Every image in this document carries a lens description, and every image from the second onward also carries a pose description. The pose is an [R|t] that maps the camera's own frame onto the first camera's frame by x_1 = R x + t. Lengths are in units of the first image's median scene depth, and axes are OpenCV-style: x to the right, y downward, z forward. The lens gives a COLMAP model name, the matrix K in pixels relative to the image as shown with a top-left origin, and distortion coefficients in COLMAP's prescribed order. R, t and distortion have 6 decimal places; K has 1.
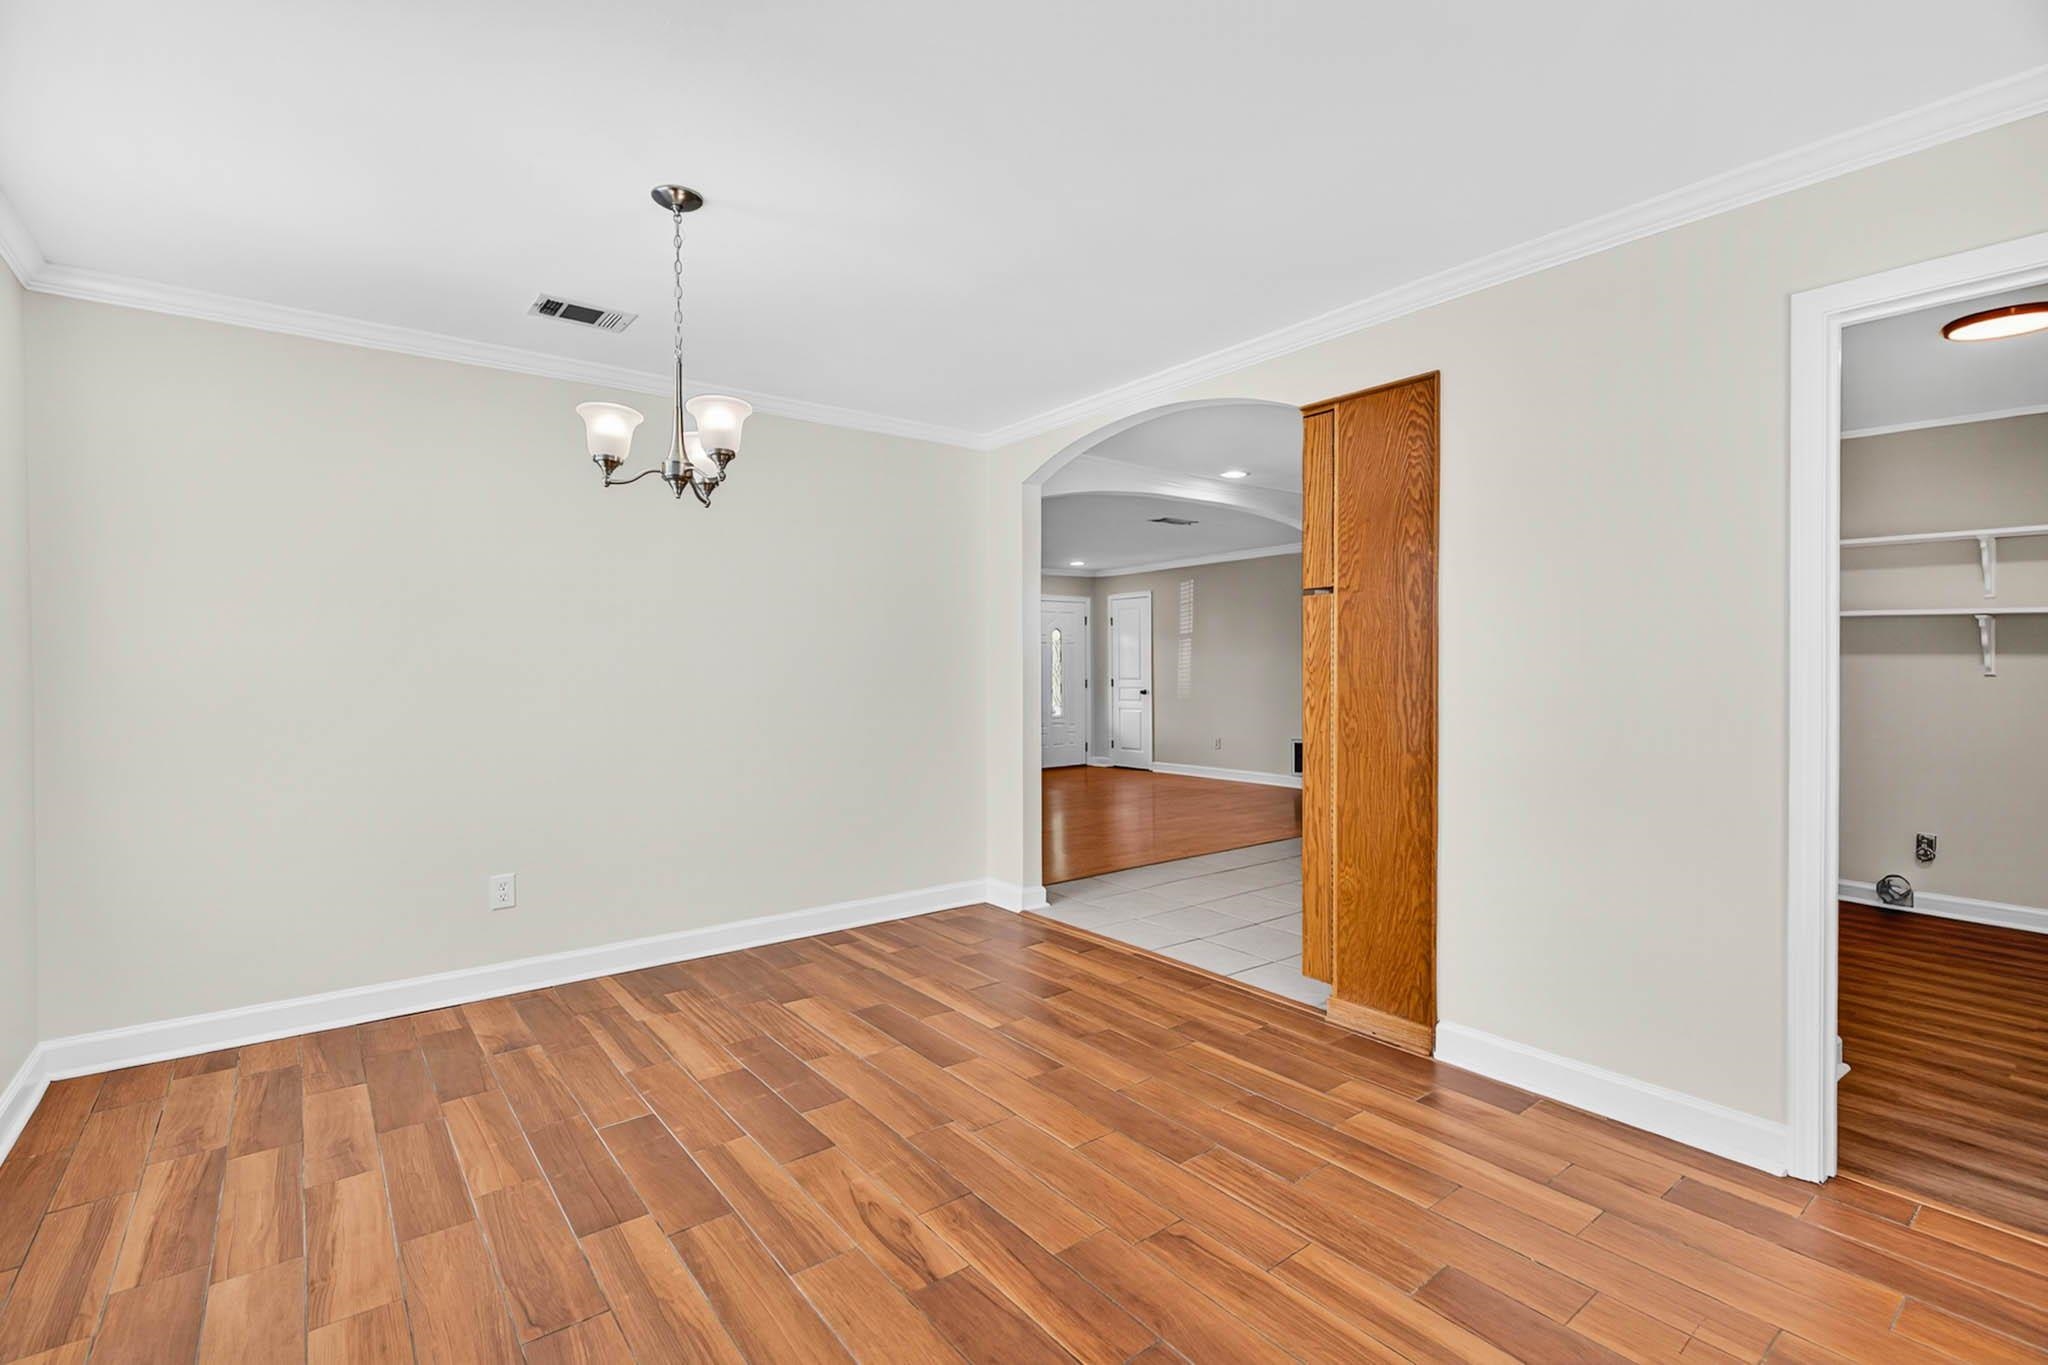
lens RADIAL K [[925.1, 0, 1034.2], [0, 925.1, 667.5], [0, 0, 1]] dist [-0.000338, -0.000431]
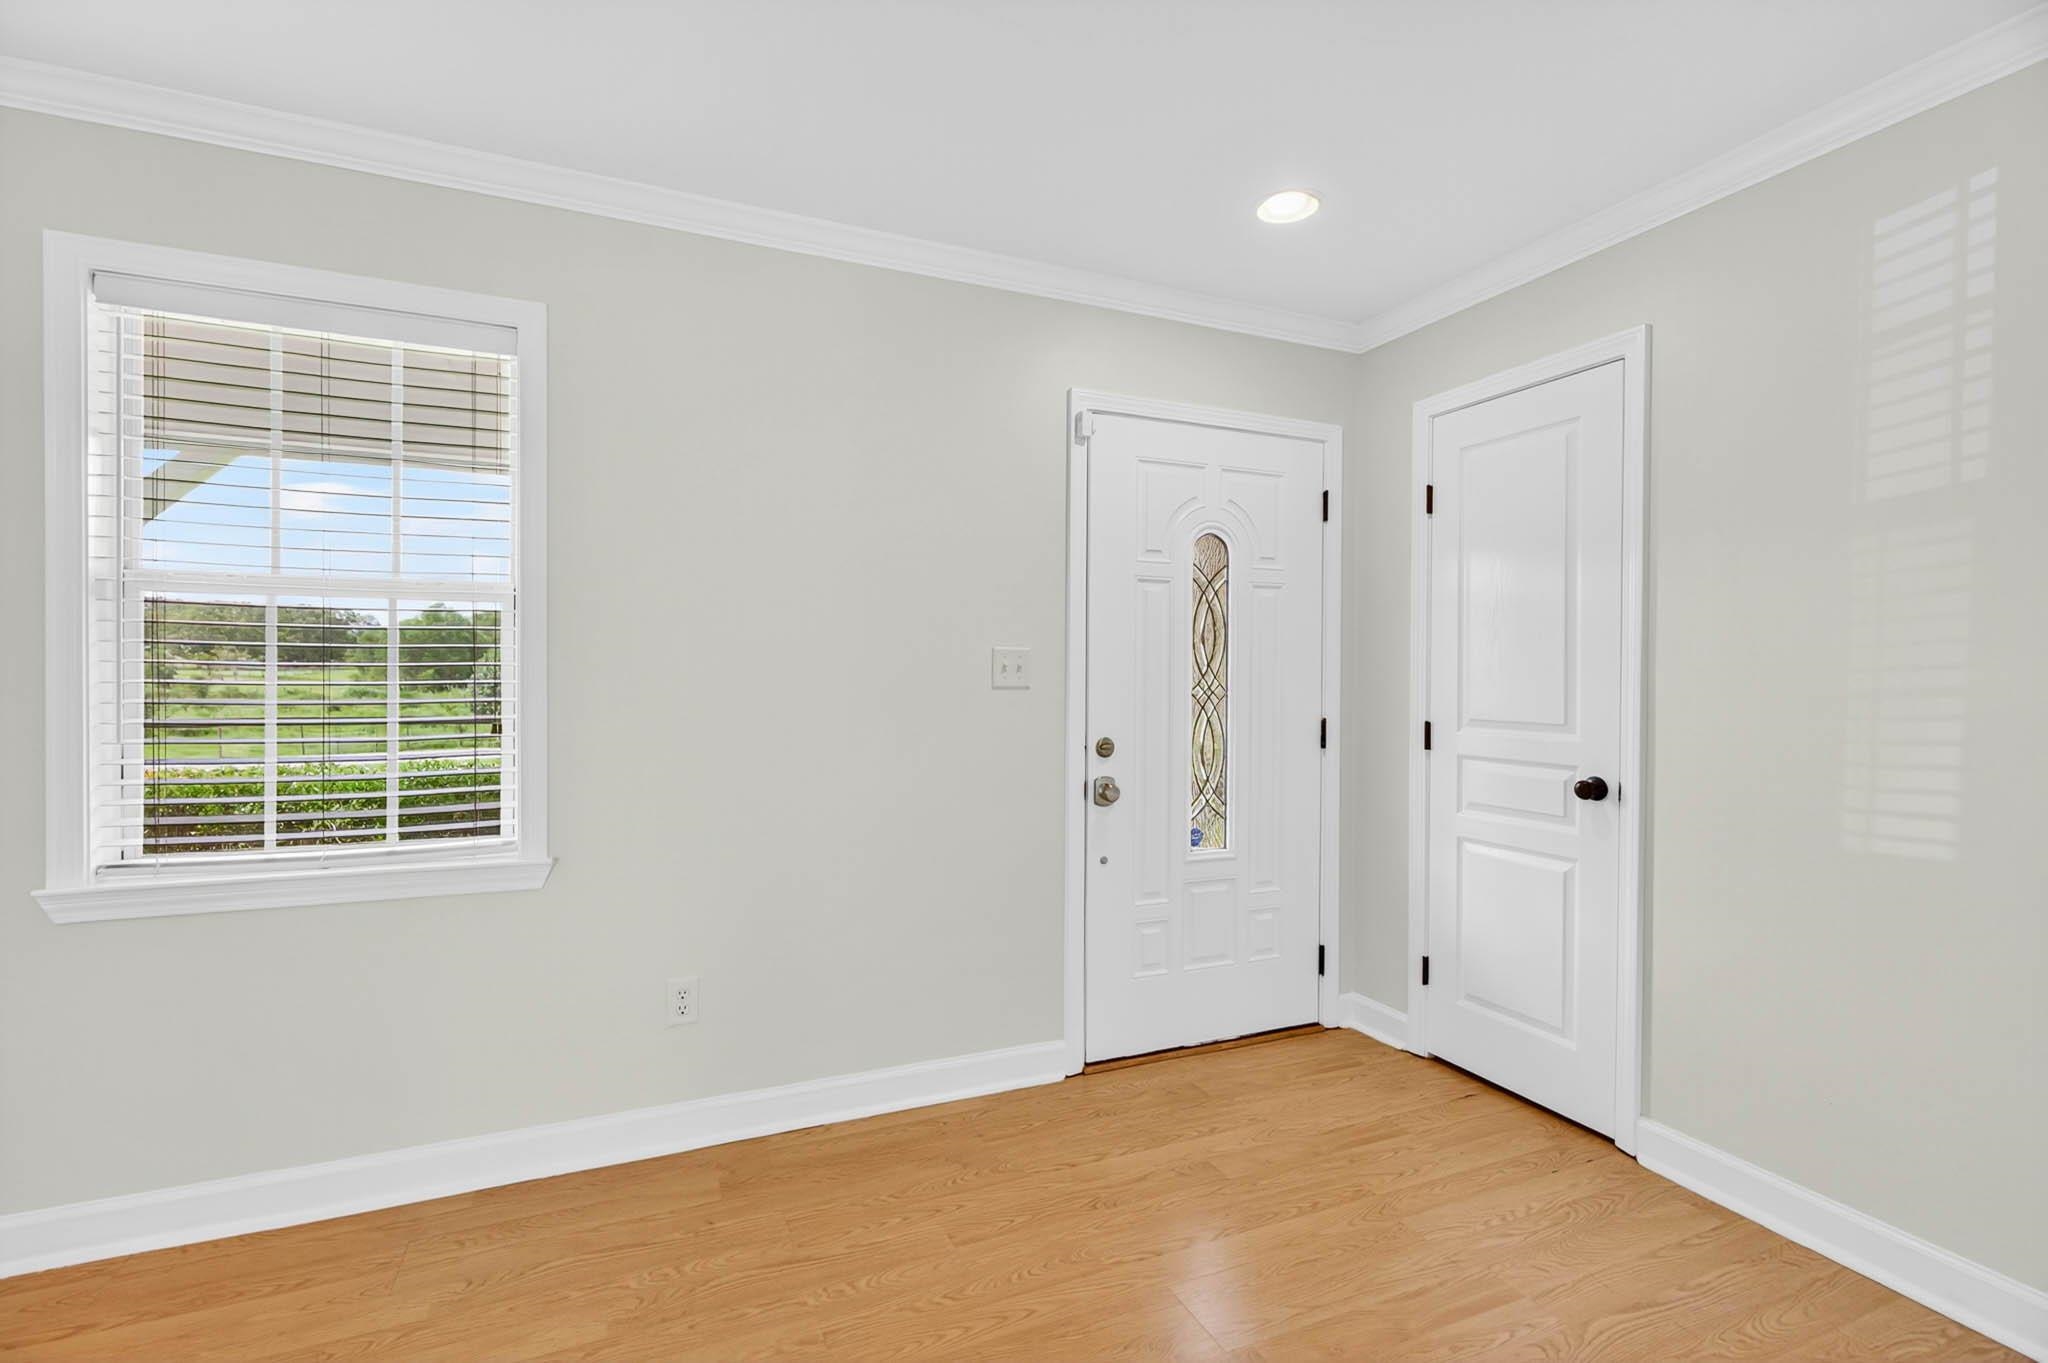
lens RADIAL K [[925.1, 0, 1018.3], [0, 925.1, 684.2], [0, 0, 1]] dist [-0.000338, -0.000431]
pose [[0.963539, 0.014118, -0.267195, 0.161956], [-0.010064, 0.999813, 0.016533, -0.005581], [0.267379, -0.013241, 0.963501, 2.732972]]
